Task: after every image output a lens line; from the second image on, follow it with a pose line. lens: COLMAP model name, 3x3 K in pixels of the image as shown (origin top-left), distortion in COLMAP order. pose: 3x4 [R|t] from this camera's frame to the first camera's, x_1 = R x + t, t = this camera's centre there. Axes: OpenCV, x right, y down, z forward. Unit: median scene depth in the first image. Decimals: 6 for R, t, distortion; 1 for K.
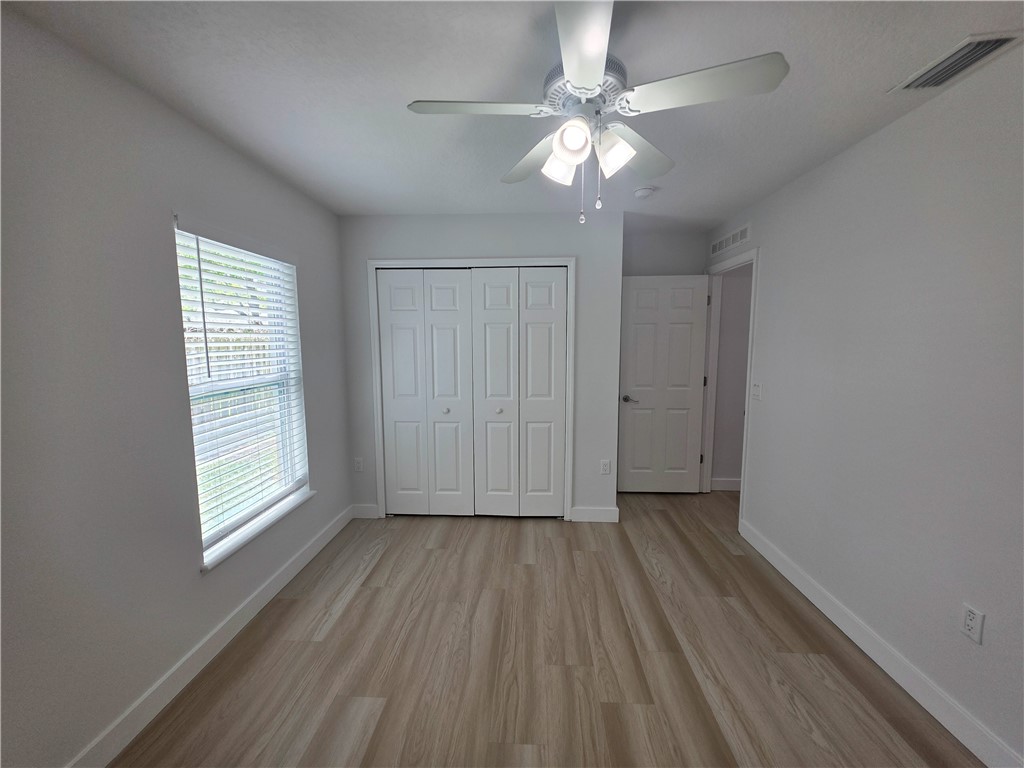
lens RADIAL K [[407.6, 0, 515.6], [0, 407.6, 382.9], [0, 0, 1]] dist [0.001560, -0.000053]
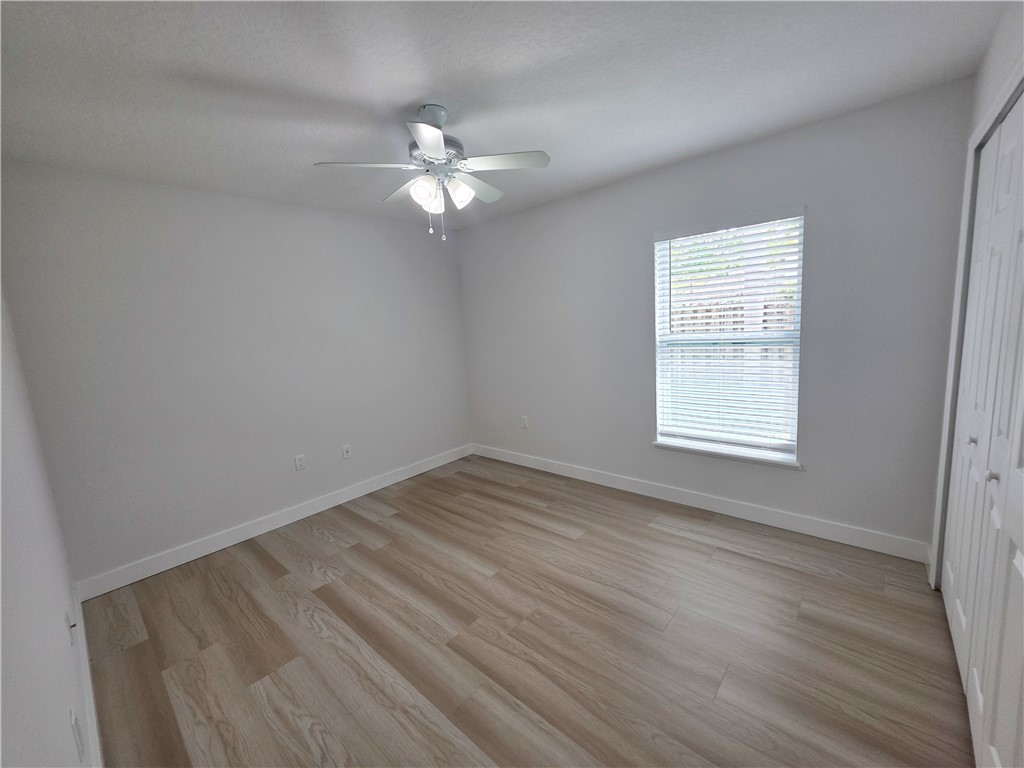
lens RADIAL K [[407.6, 0, 515.6], [0, 407.6, 382.9], [0, 0, 1]] dist [0.001560, -0.000053]
pose [[-0.624339, 0.154660, -0.765690, 0.836121], [-0.019359, 0.976840, 0.213096, -0.139094], [0.780914, 0.147867, -0.606885, 1.491928]]
